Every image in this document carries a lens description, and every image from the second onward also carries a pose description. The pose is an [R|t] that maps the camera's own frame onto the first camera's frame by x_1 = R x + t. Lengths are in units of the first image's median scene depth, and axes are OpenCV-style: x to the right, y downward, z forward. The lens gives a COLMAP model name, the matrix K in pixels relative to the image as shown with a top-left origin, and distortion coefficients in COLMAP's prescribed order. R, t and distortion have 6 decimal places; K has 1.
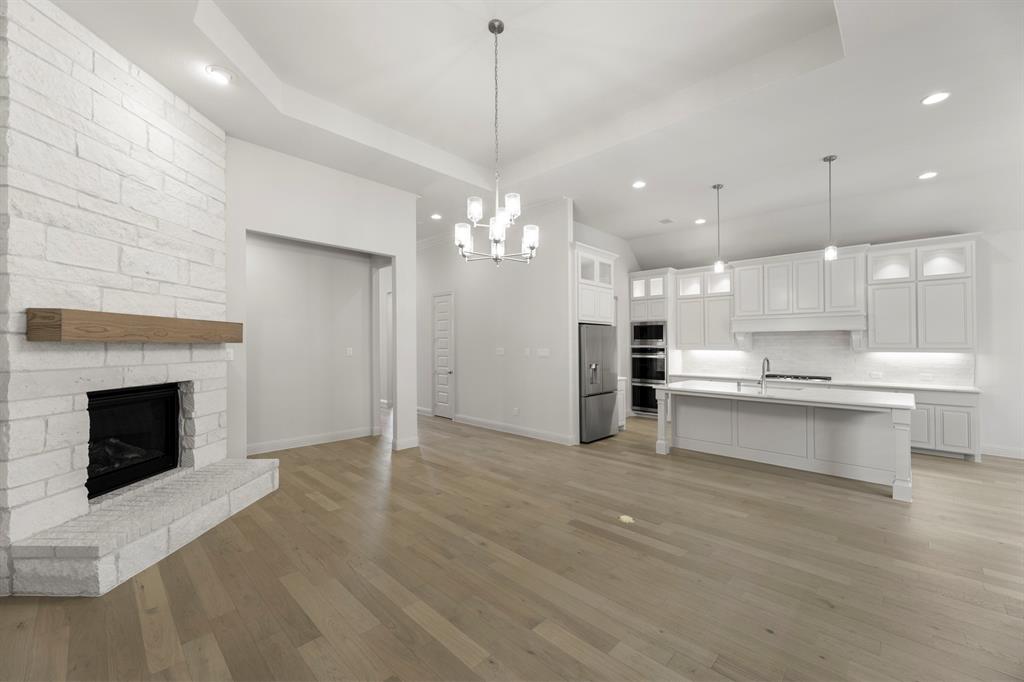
lens RADIAL K [[406.9, 0, 513.3], [0, 406.9, 331.5], [0, 0, 1]] dist [0.000480, 0.000089]
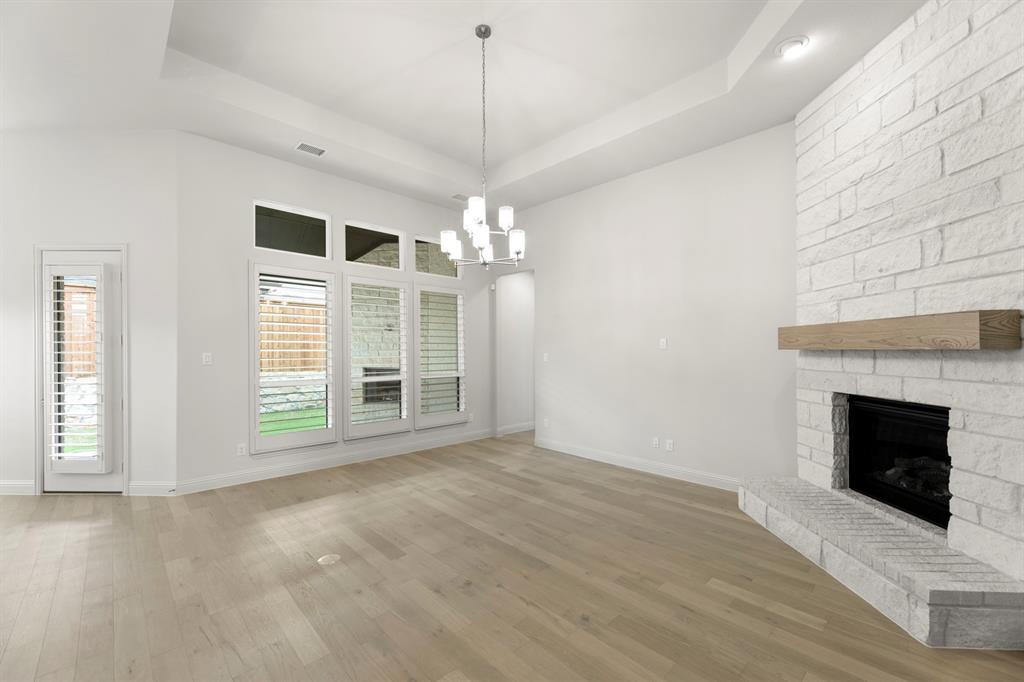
lens RADIAL K [[408.2, 0, 514.2], [0, 408.2, 357.4], [0, 0, 1]] dist [0.001493, 0.000226]
pose [[-0.999665, 0.009608, 0.024048, -0.131495], [0.009219, 0.999826, -0.016232, 0.052506], [-0.024200, -0.016005, -0.999579, 1.964363]]
